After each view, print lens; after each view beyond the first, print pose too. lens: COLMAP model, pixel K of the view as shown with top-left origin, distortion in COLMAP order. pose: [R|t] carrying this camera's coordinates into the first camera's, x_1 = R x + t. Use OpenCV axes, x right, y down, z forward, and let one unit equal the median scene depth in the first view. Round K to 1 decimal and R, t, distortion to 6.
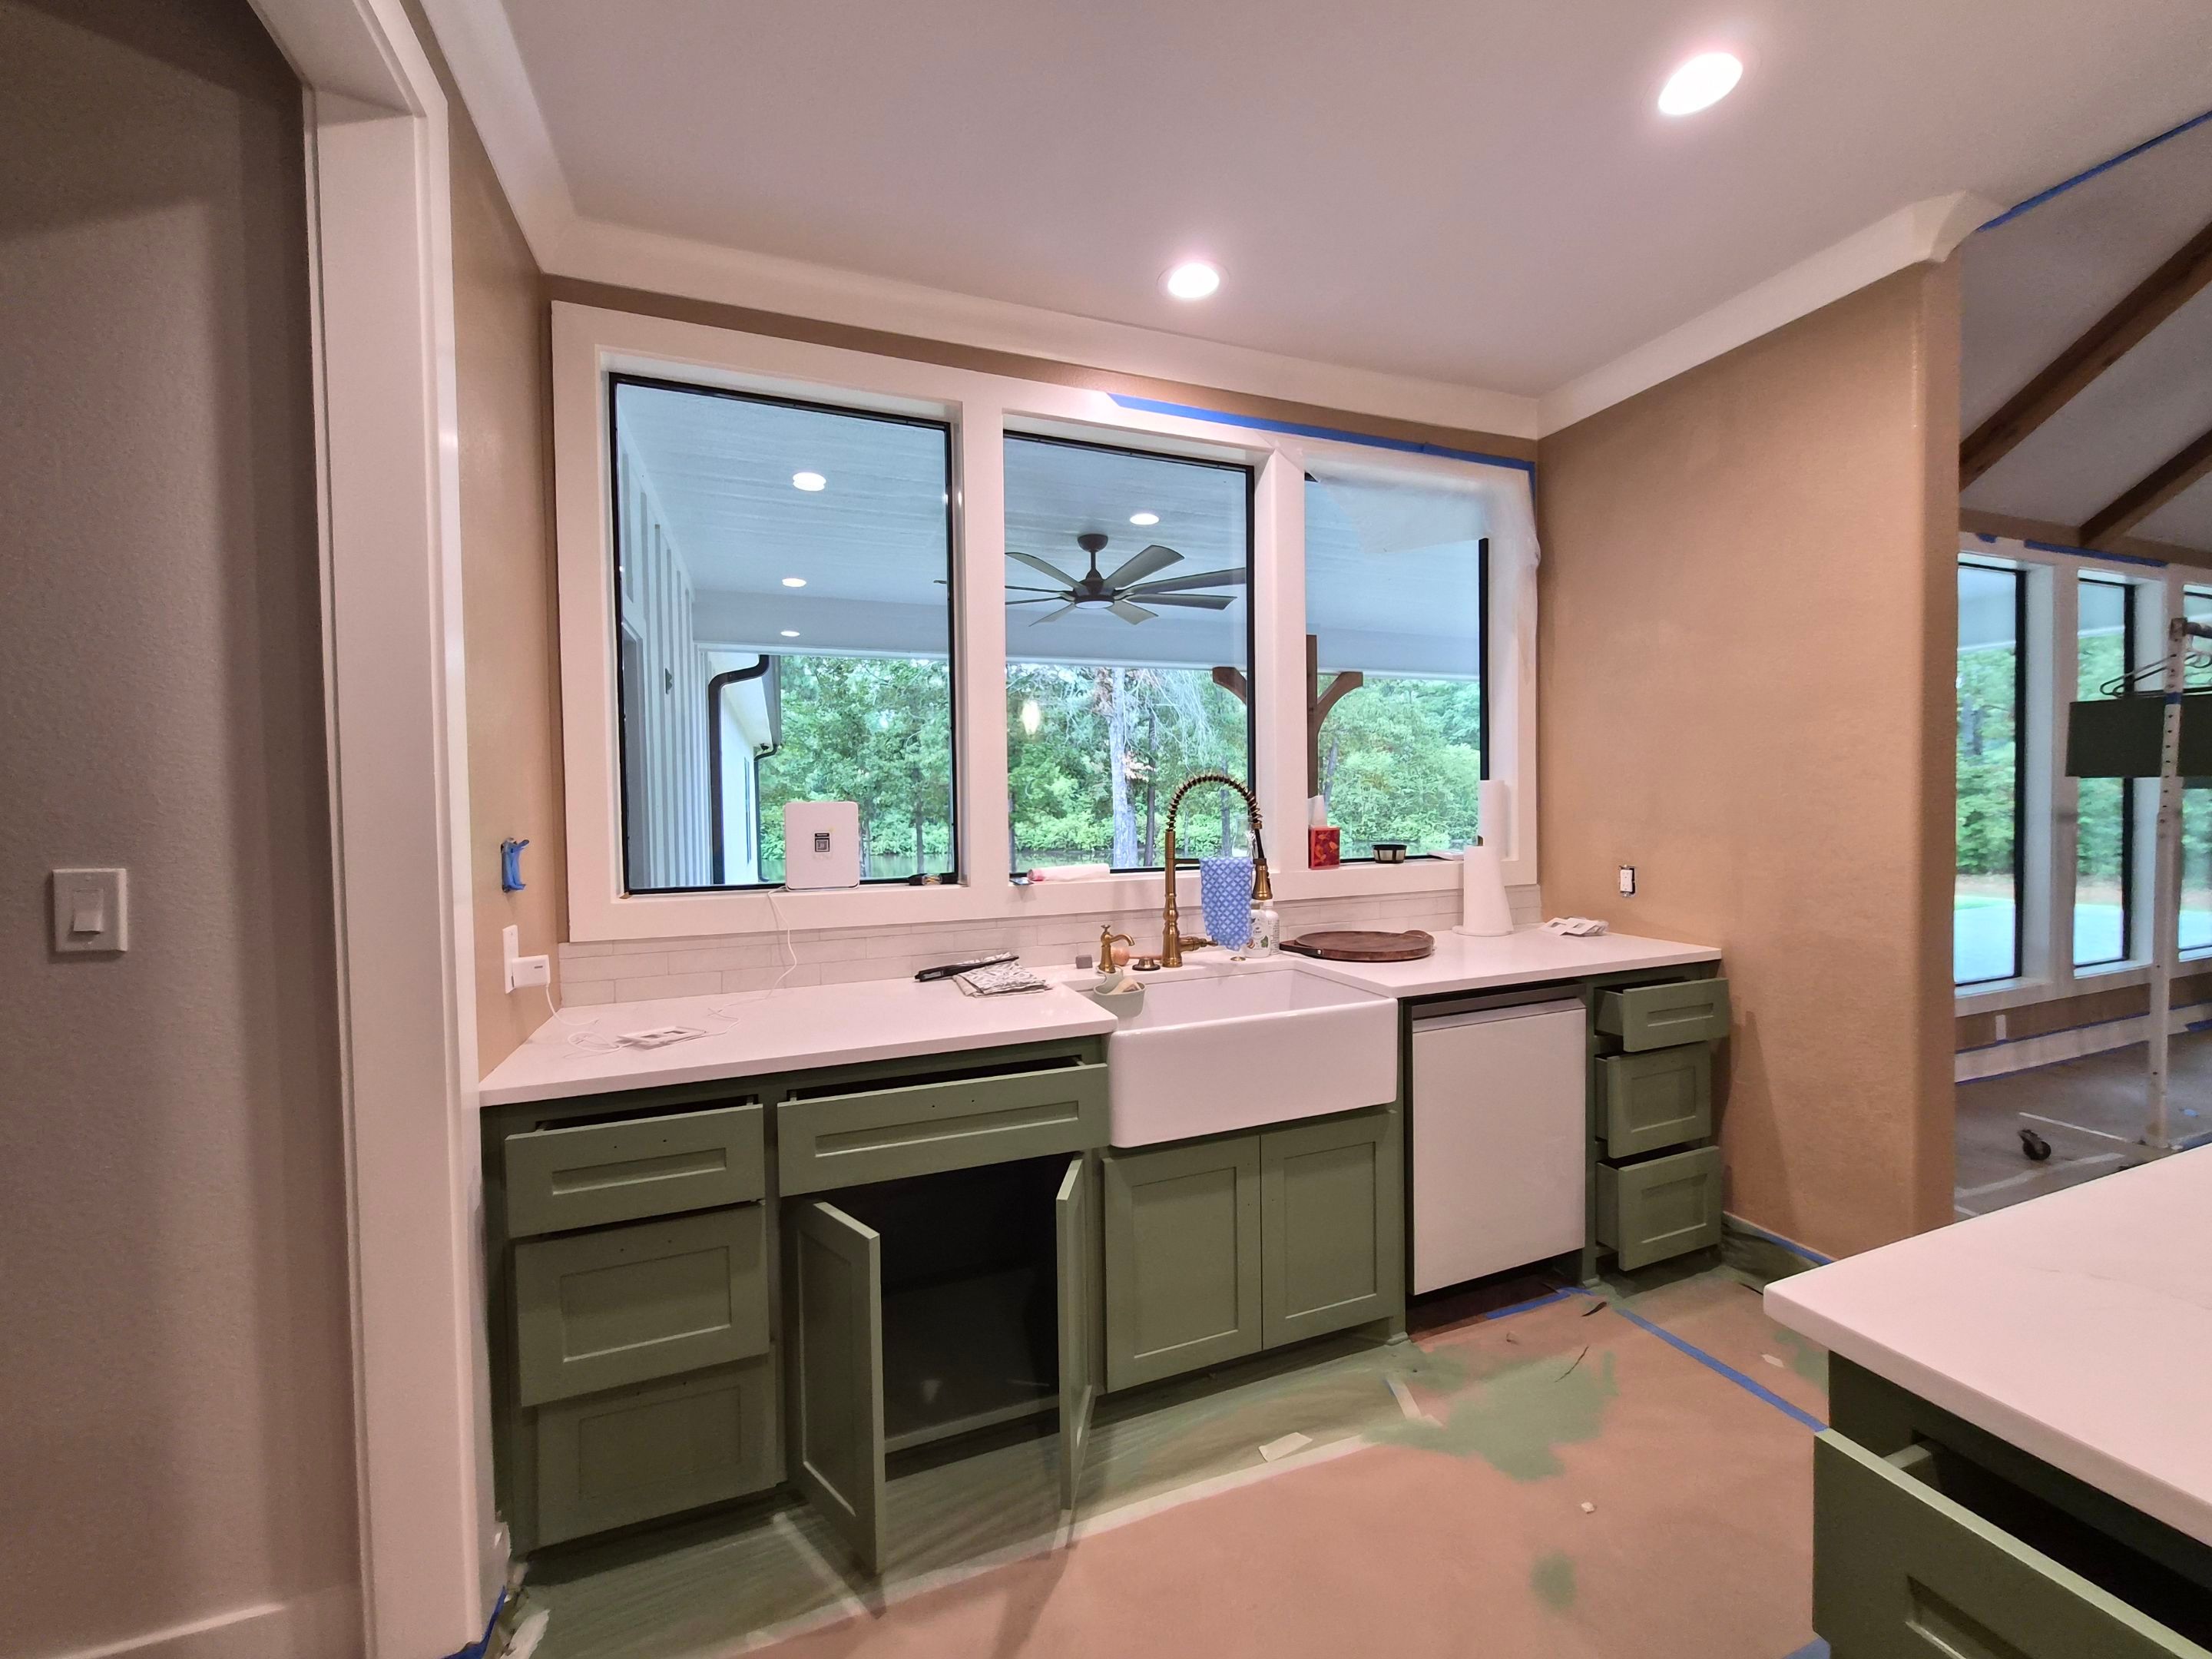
lens RADIAL K [[868.7, 0, 1108.3], [0, 868.7, 820.8], [0, 0, 1]] dist [-0.002283, 0.000163]
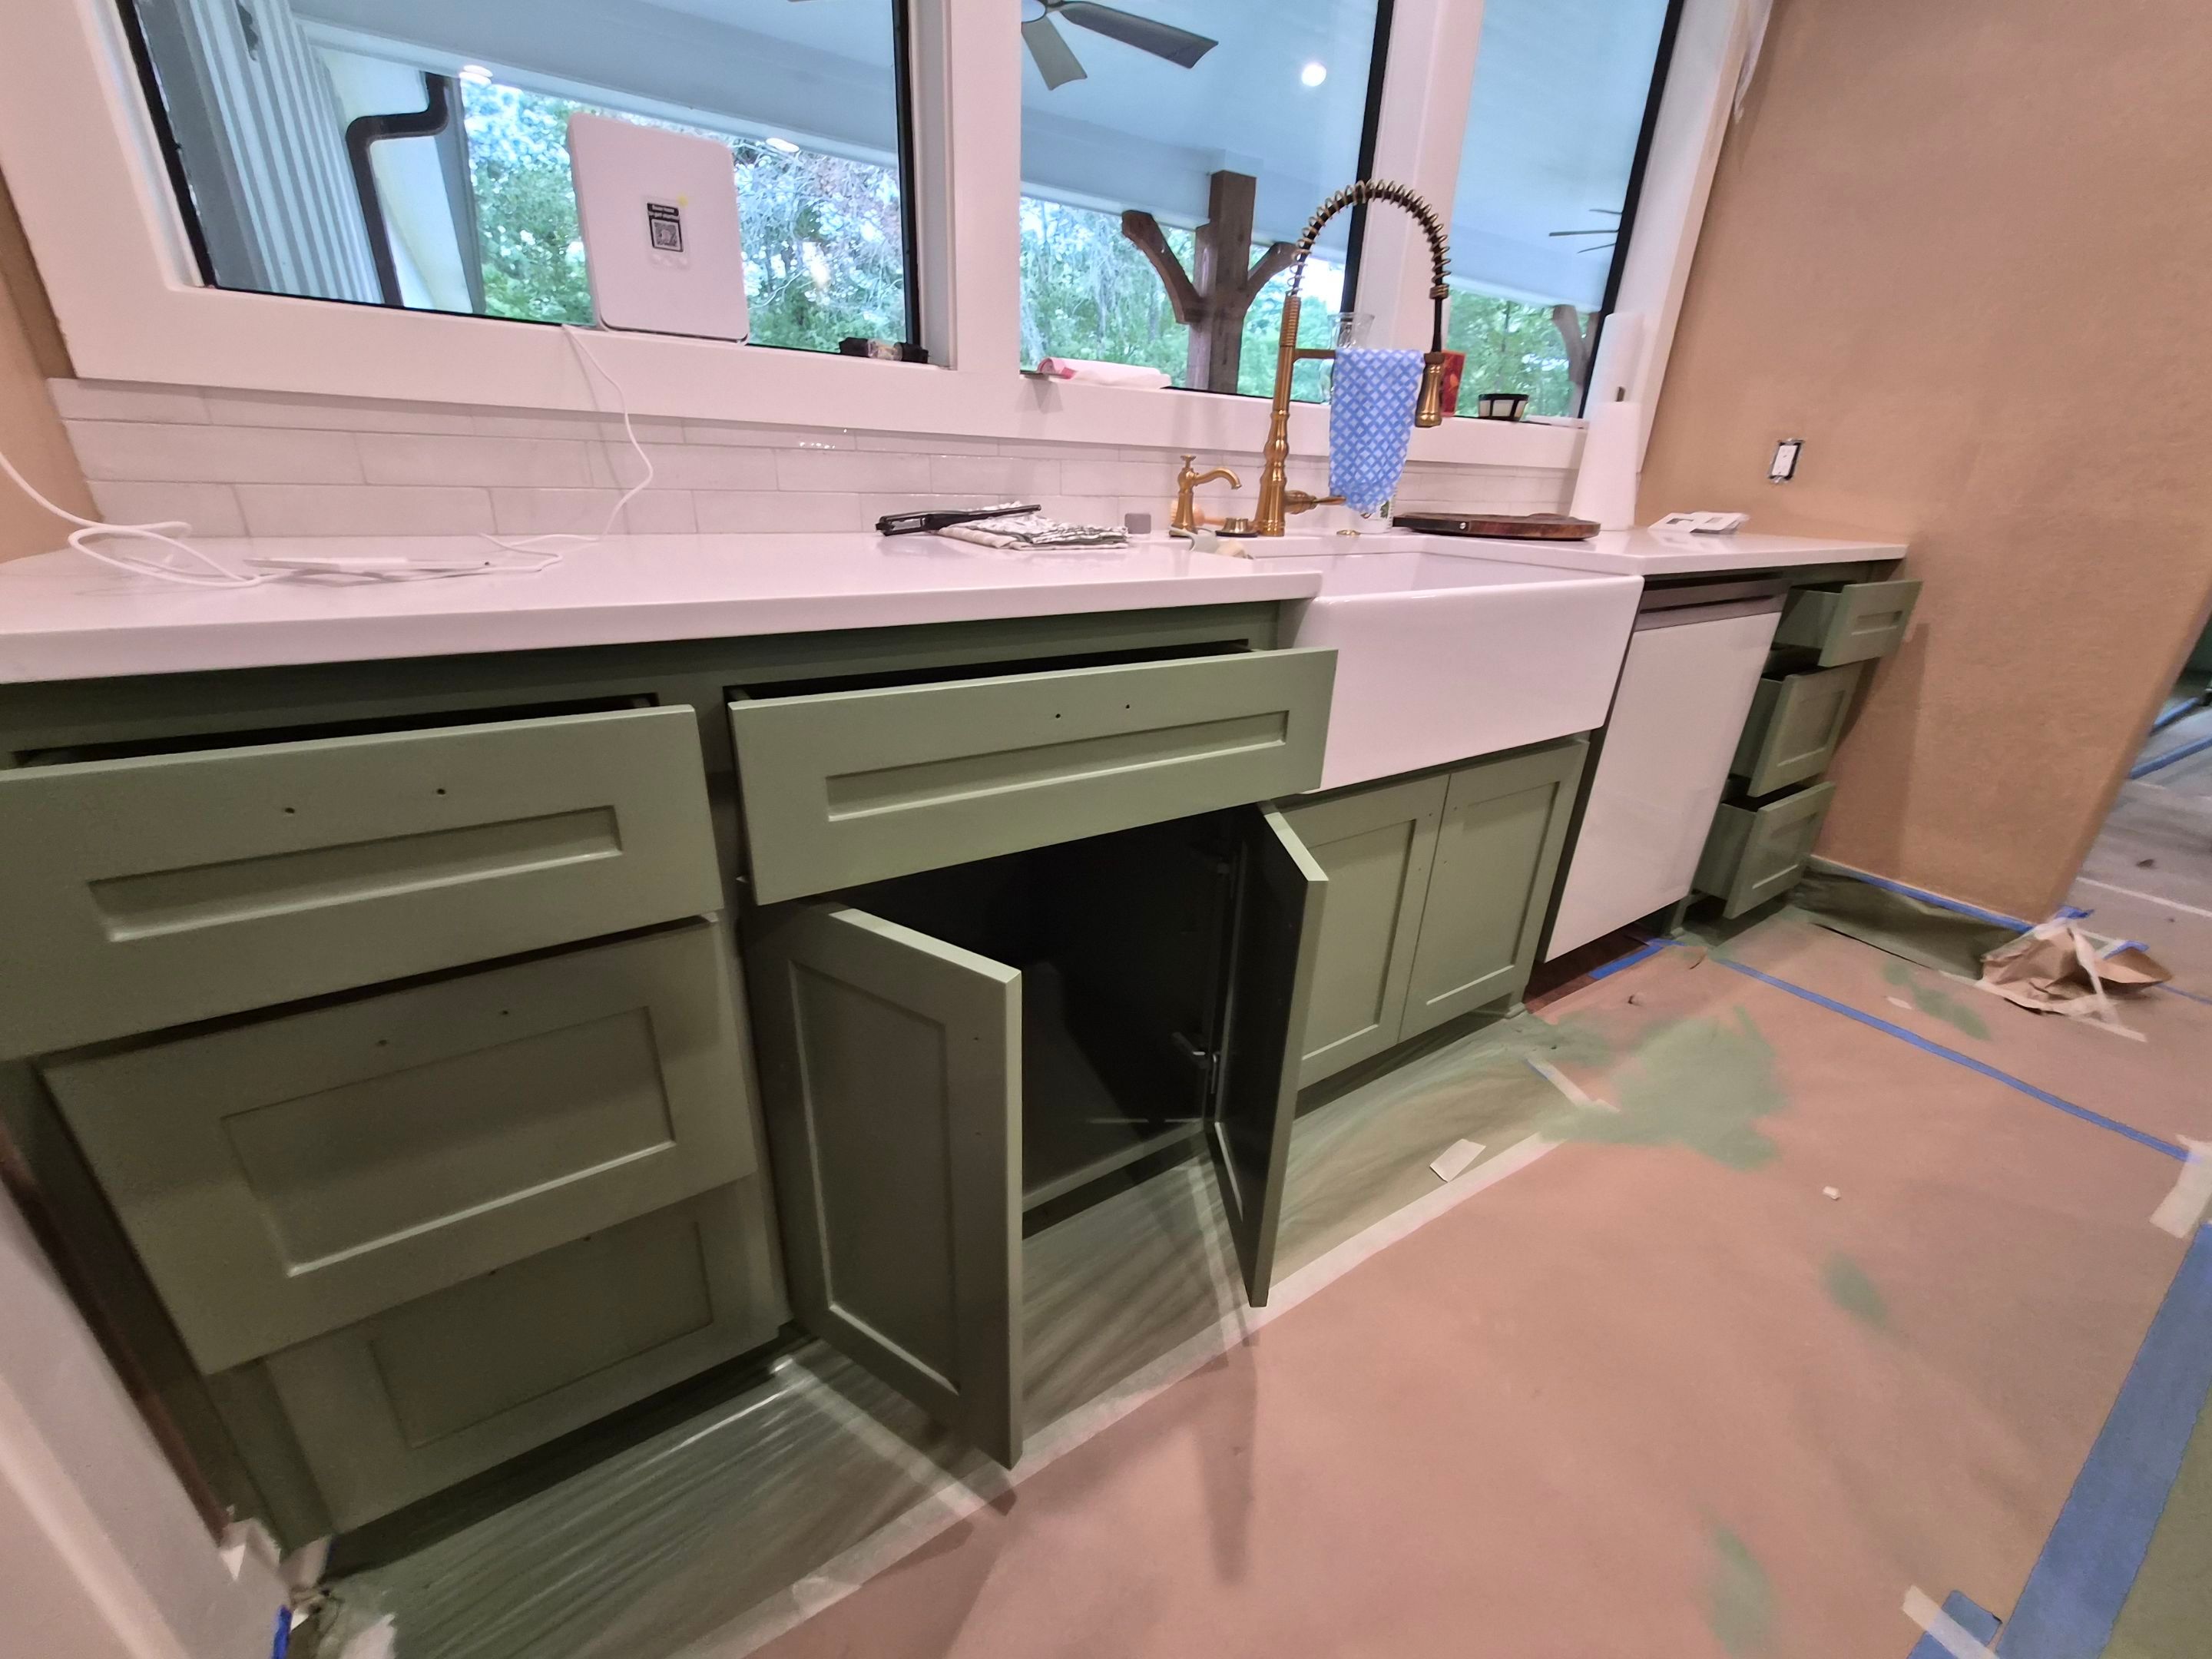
lens RADIAL K [[868.7, 0, 1109.6], [0, 868.7, 820.0], [0, 0, 1]] dist [-0.002283, 0.000163]
pose [[0.975875, -0.032042, 0.215965, -0.210411], [-0.047445, 0.934411, 0.353024, 0.158435], [-0.213112, -0.354754, 0.910348, 0.401147]]
